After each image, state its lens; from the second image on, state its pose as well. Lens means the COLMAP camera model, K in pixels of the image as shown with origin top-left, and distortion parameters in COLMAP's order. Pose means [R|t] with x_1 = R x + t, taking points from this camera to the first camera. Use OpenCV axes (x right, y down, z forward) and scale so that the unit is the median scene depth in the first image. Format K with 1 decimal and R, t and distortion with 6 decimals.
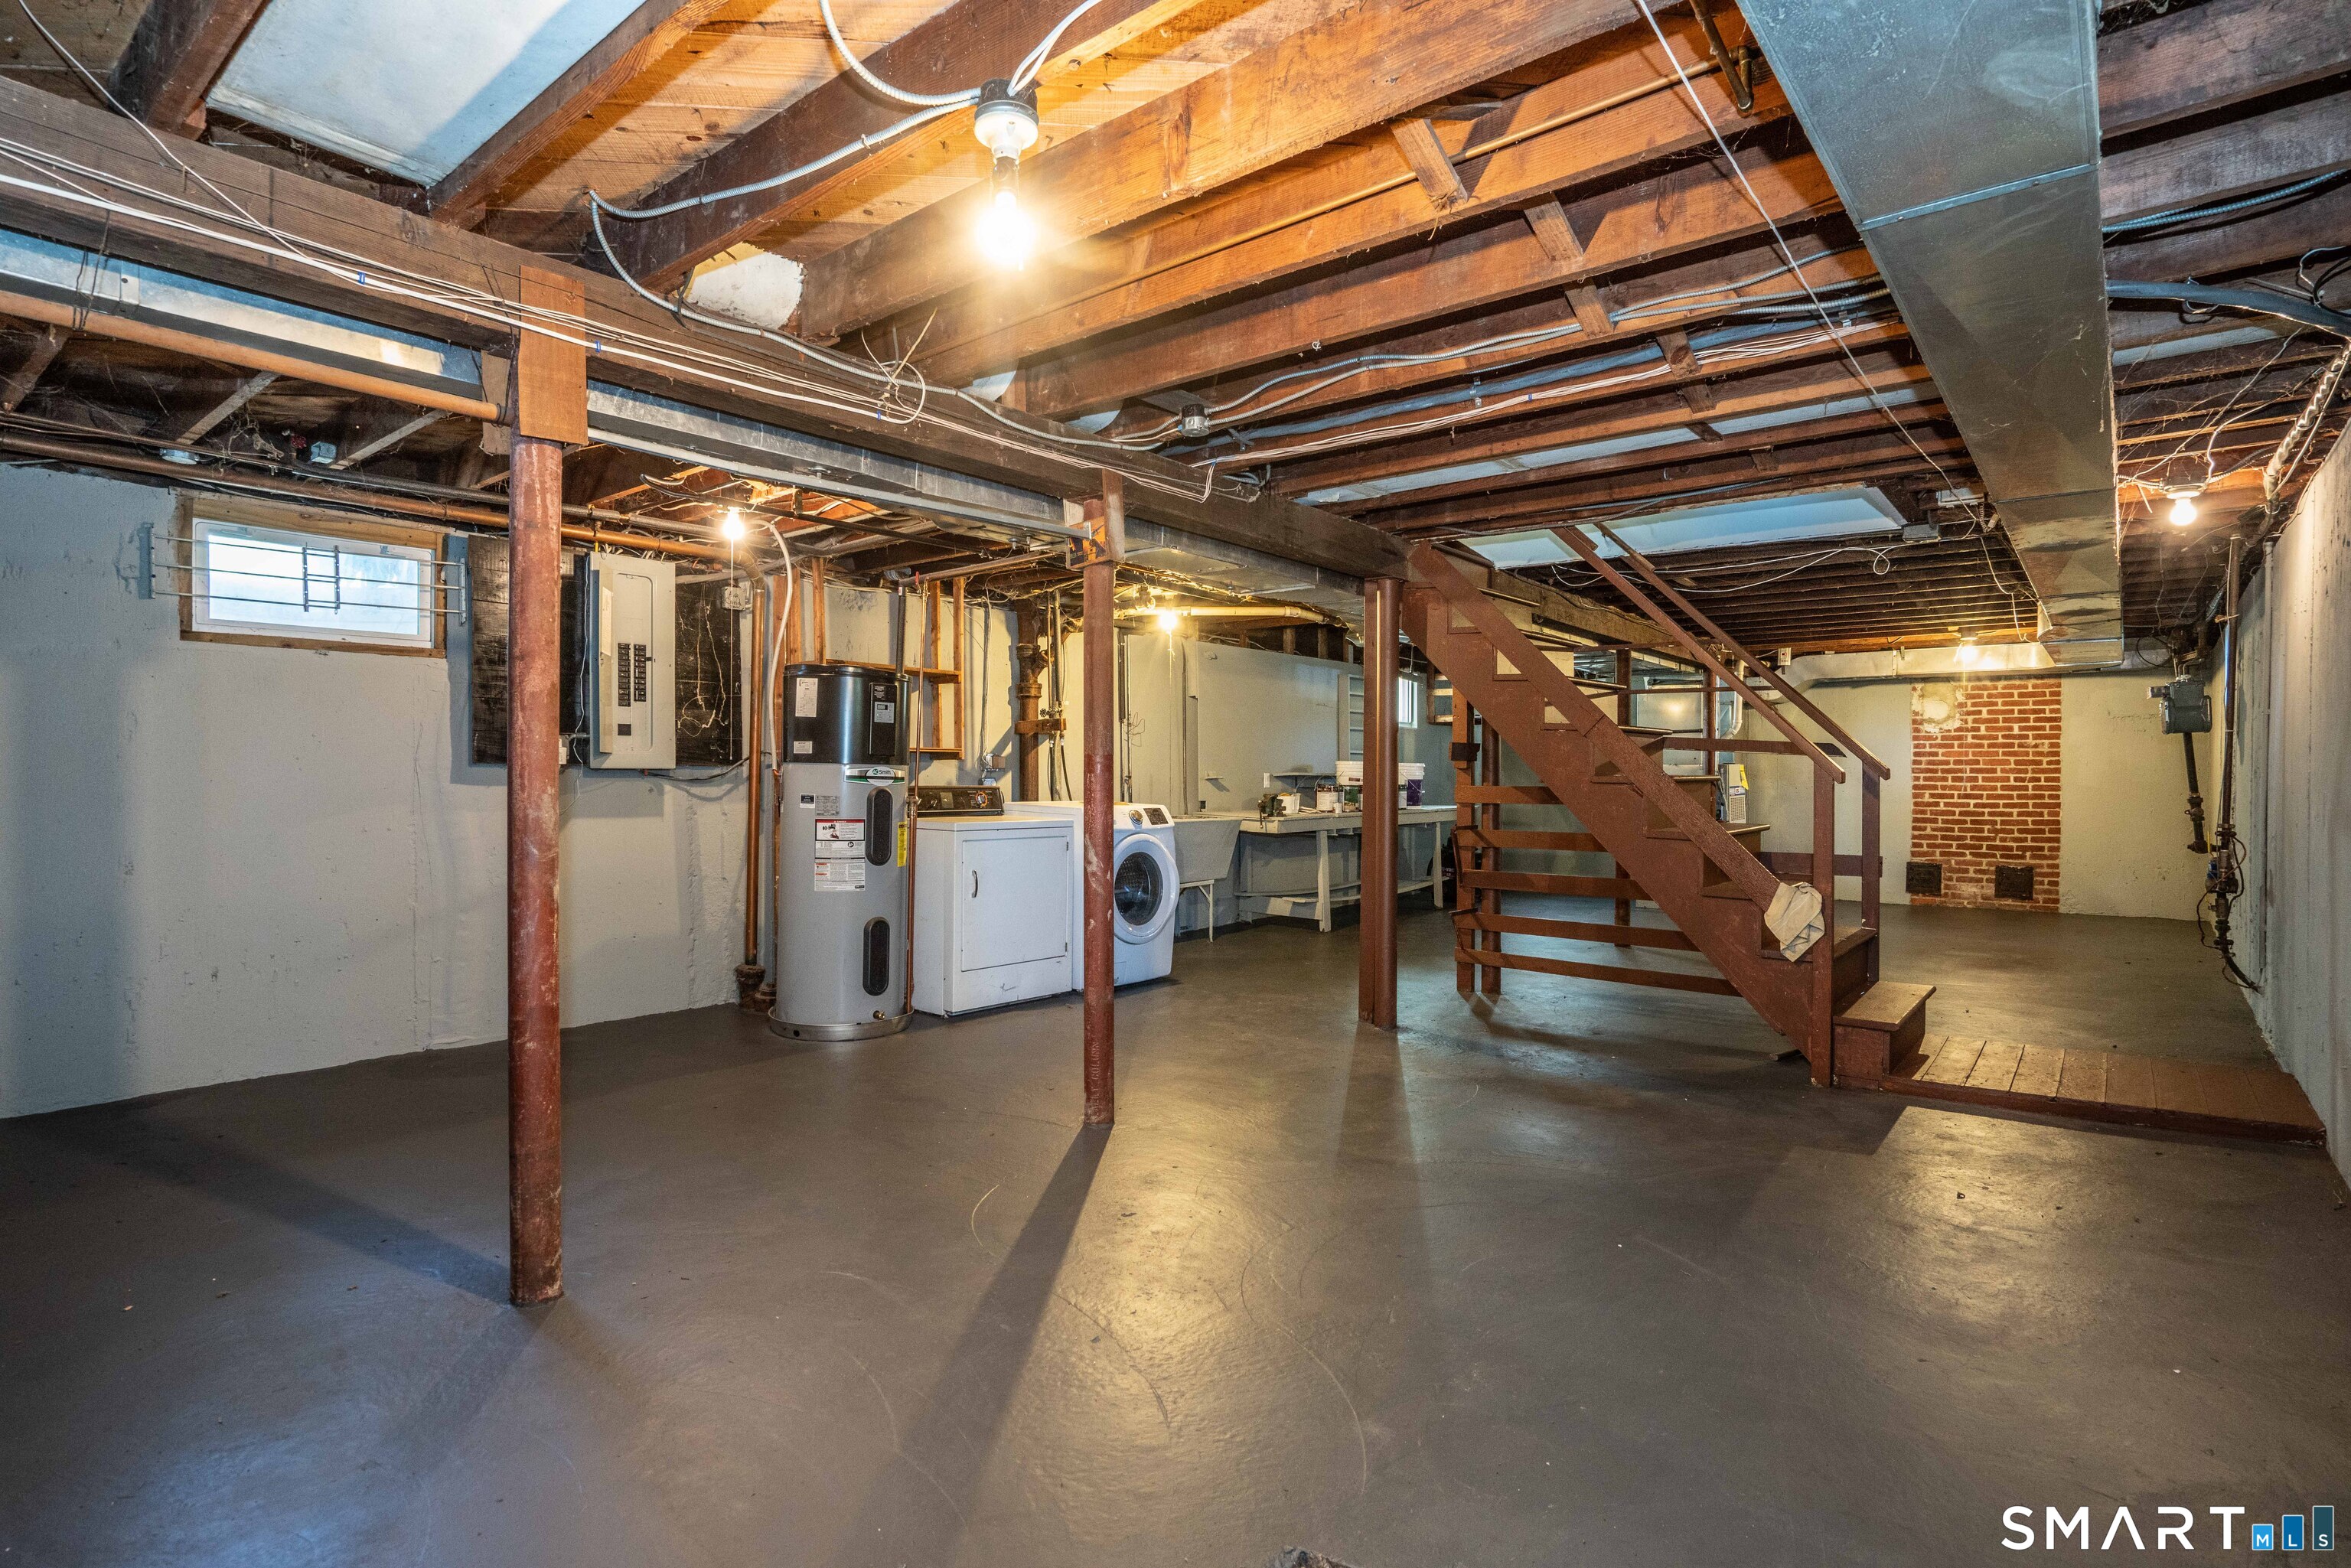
lens RADIAL K [[1205.8, 0, 1175.5], [0, 1205.8, 784.0], [0, 0, 1]] dist [-0.020128, 0.000700]
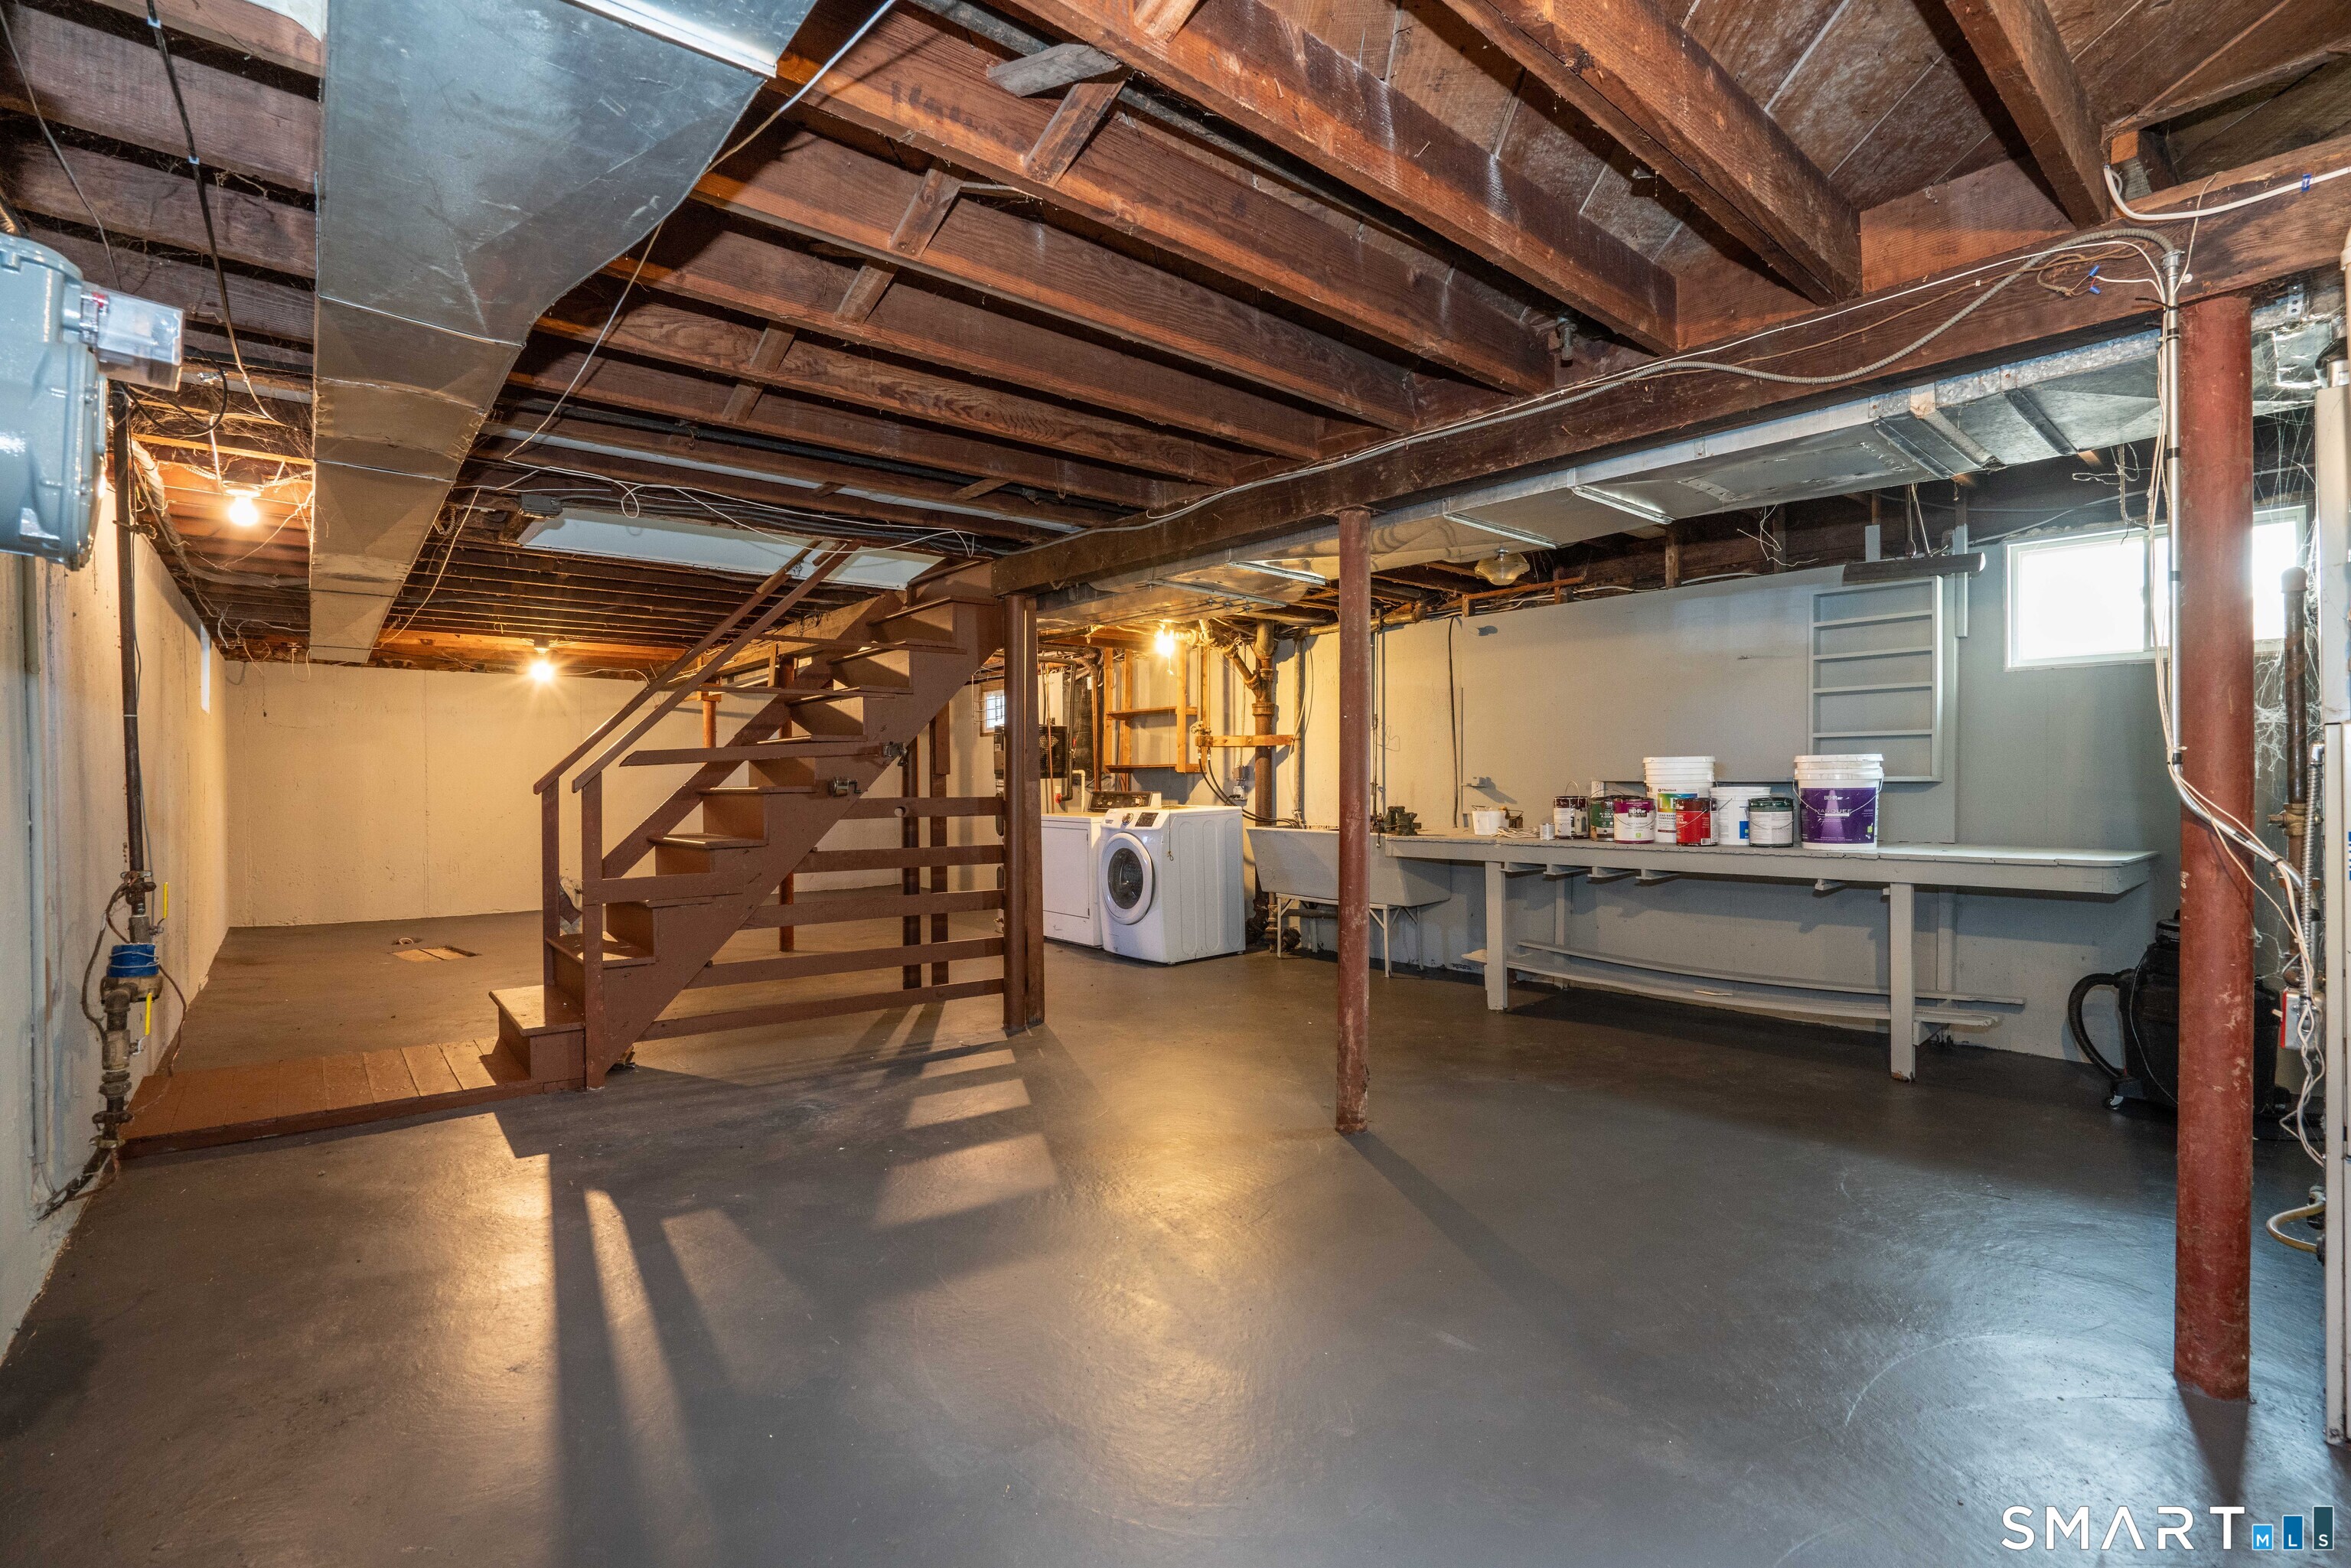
lens RADIAL K [[1068.3, 0, 1175.5], [0, 1068.3, 784.0], [0, 0, 1]] dist [-0.067249, 0.023931]
pose [[-0.174089, 0.004926, -0.984718, 0.814026], [0.005566, 0.999976, 0.004018, -0.009804], [0.984714, -0.004781, -0.174112, 1.002014]]
